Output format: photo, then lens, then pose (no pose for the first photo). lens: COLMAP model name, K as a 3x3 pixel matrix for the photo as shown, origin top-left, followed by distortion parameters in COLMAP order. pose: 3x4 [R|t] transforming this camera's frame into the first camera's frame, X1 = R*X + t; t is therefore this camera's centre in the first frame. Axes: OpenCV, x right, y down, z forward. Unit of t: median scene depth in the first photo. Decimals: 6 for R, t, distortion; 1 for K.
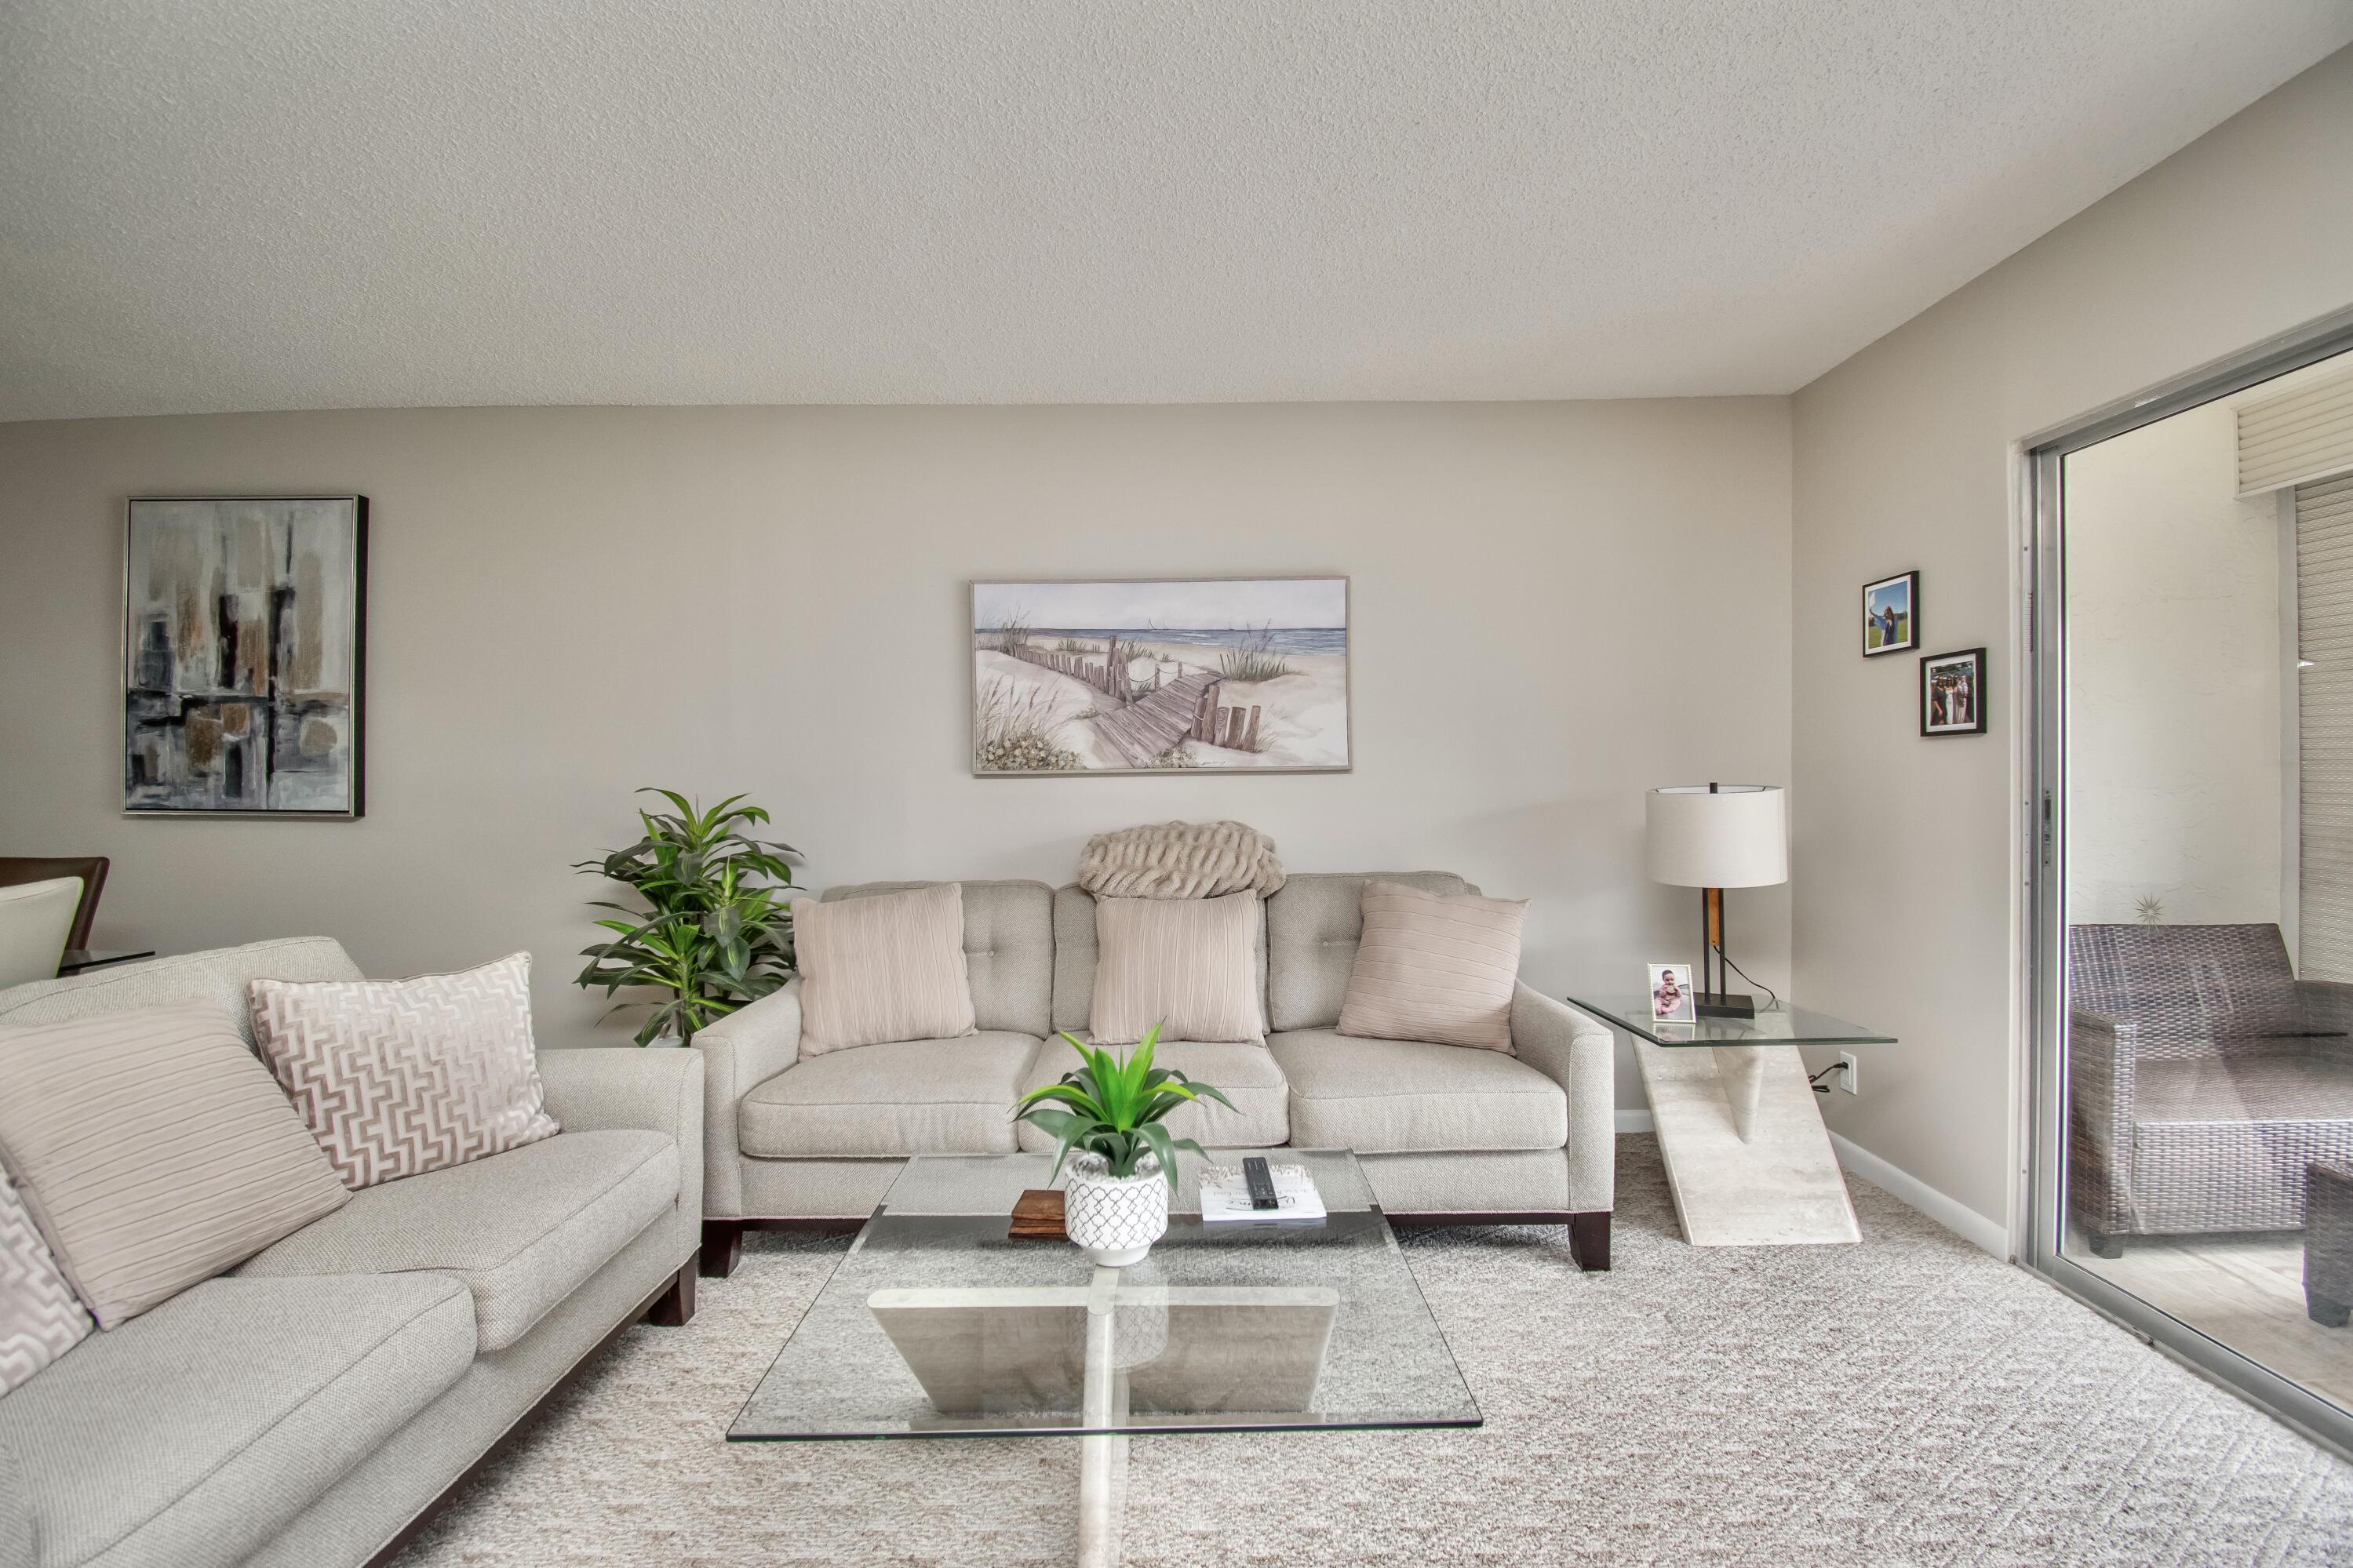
lens RADIAL K [[958.2, 0, 1180.0], [0, 958.2, 788.9], [0, 0, 1]] dist [0.019621, -0.026854]
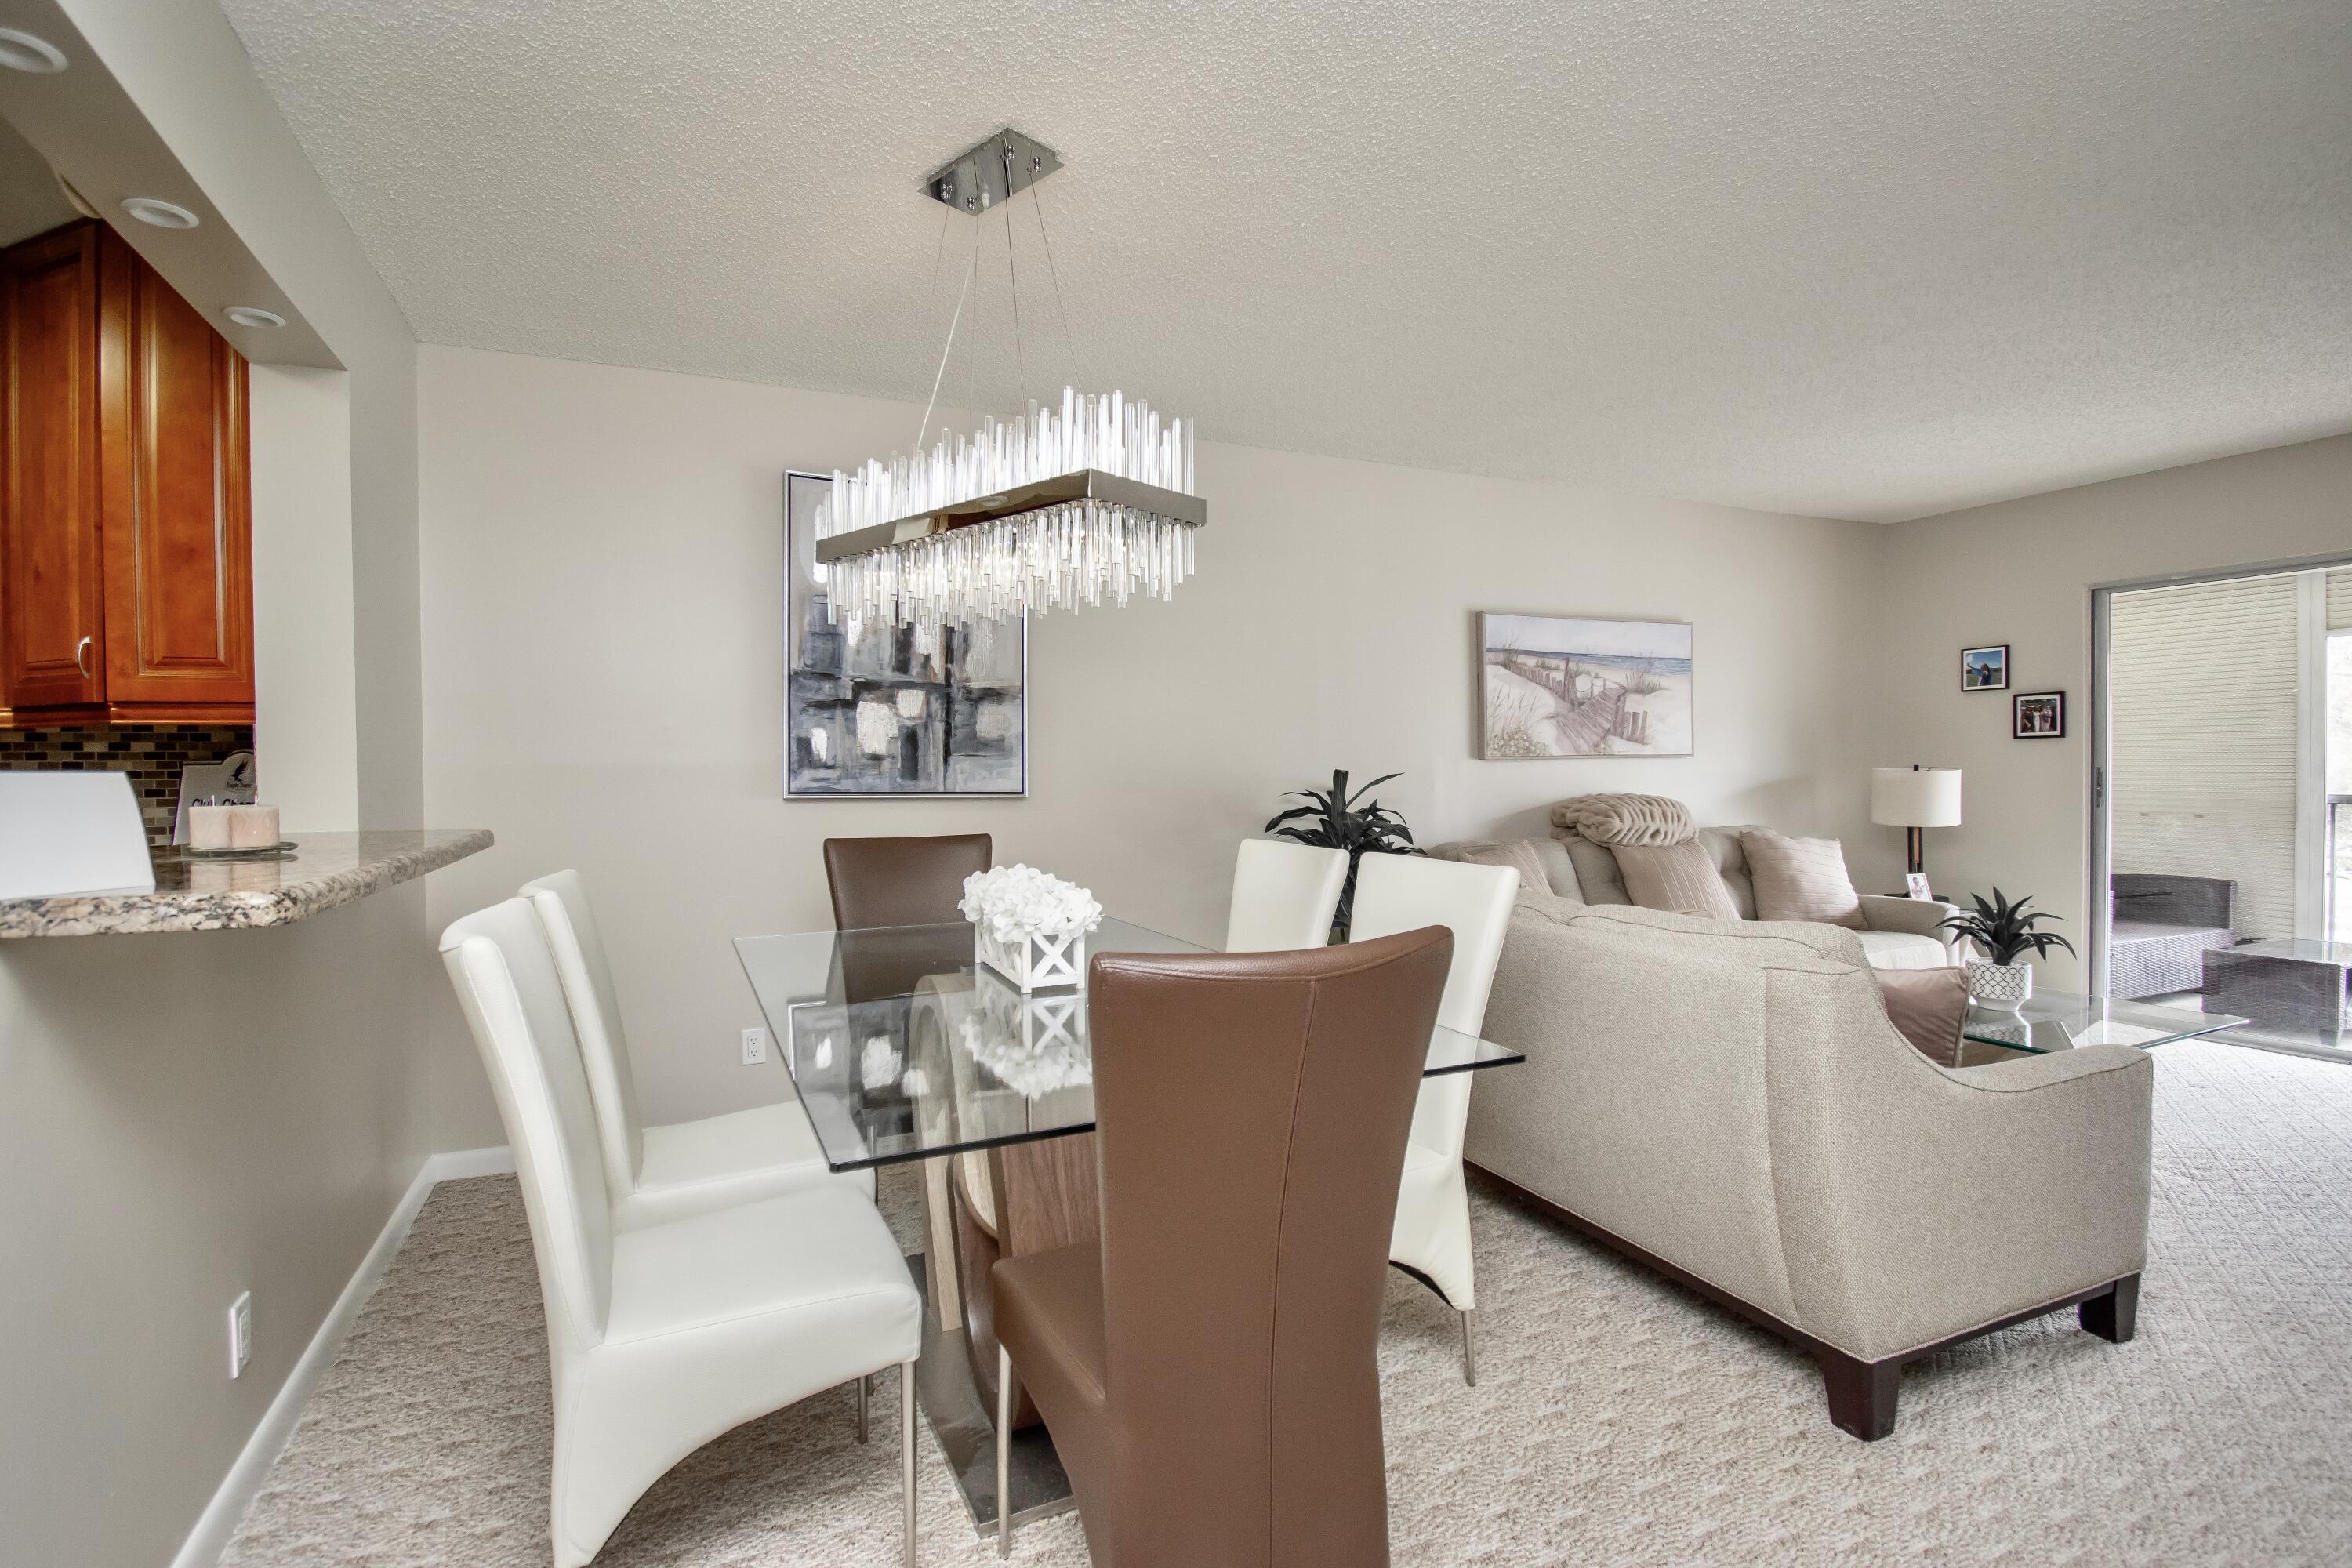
lens RADIAL K [[1096.4, 0, 1119.8], [0, 1096.4, 789.7], [0, 0, 1]] dist [-0.000244, -0.000069]
pose [[0.918593, -0.008638, 0.395111, -1.266488], [0.007251, 0.999961, 0.005004, 0.014879], [-0.395139, -0.001732, 0.918620, -0.176105]]
